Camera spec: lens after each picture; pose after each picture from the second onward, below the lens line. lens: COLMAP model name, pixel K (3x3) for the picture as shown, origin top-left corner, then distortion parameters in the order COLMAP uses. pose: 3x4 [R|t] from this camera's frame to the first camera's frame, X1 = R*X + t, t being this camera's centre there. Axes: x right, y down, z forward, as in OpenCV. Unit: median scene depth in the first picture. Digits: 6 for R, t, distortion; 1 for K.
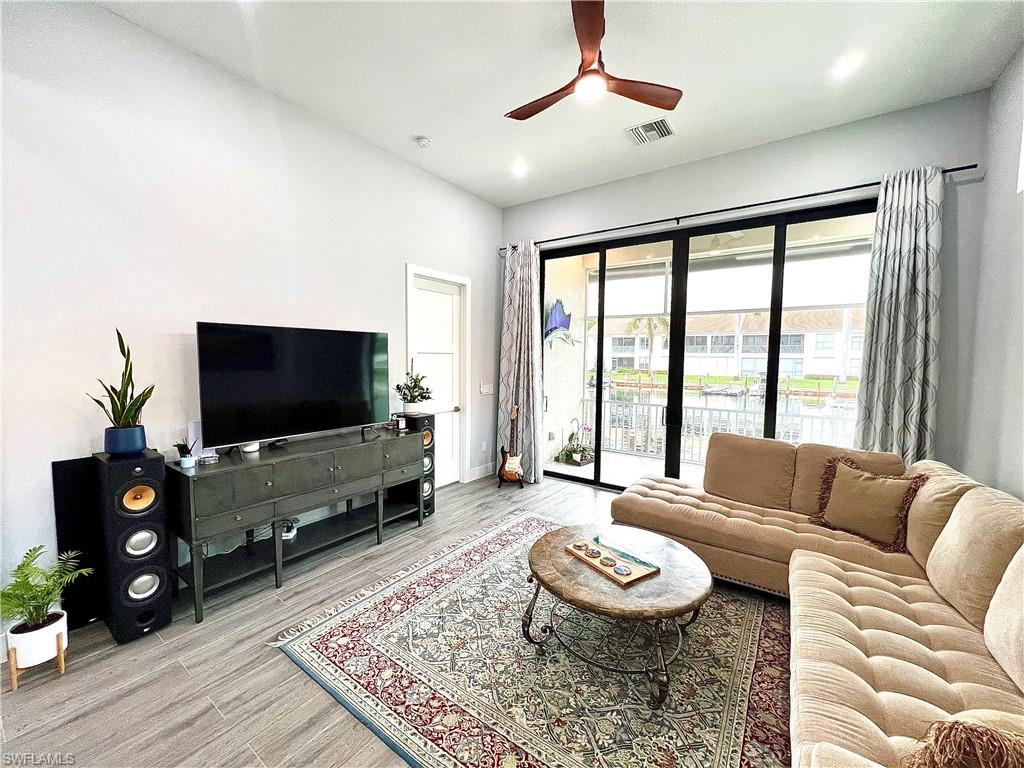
lens RADIAL K [[410.1, 0, 512.0], [0, 410.1, 384.0], [0, 0, 1]] dist [0.000522, 0.000148]
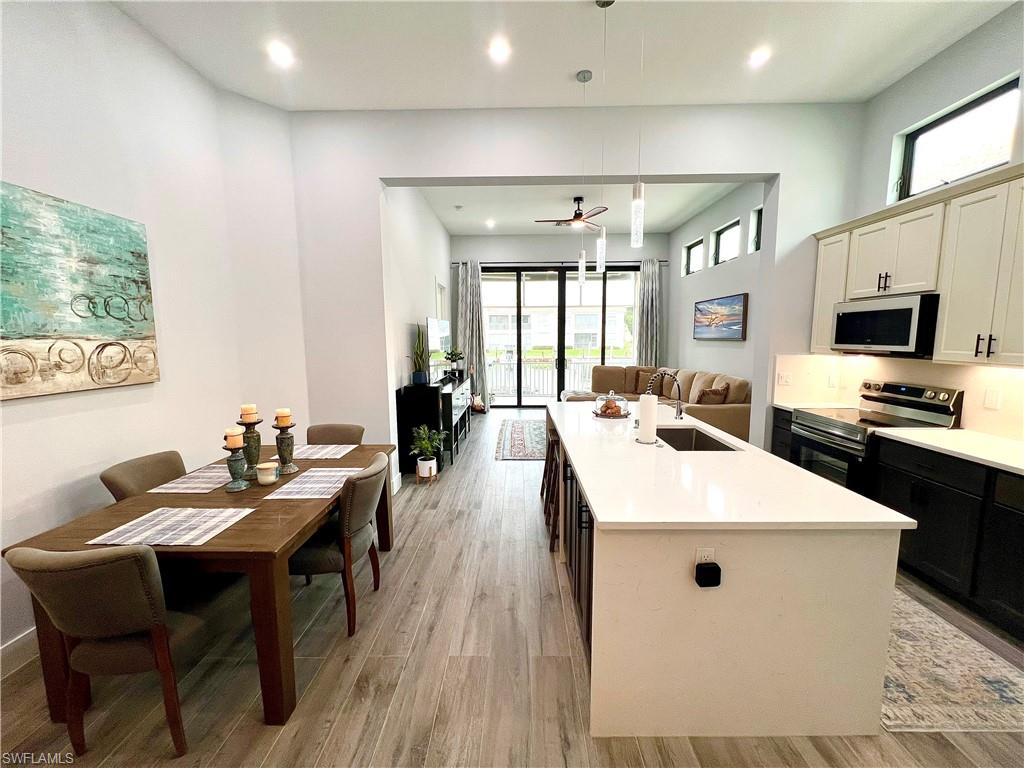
lens RADIAL K [[410.1, 0, 512.0], [0, 410.1, 384.0], [0, 0, 1]] dist [0.000522, 0.000148]
pose [[0.823217, -0.085657, 0.561228, -0.982750], [0.055980, 0.995982, 0.069900, 0.029129], [-0.564960, -0.026125, 0.824705, -0.516156]]
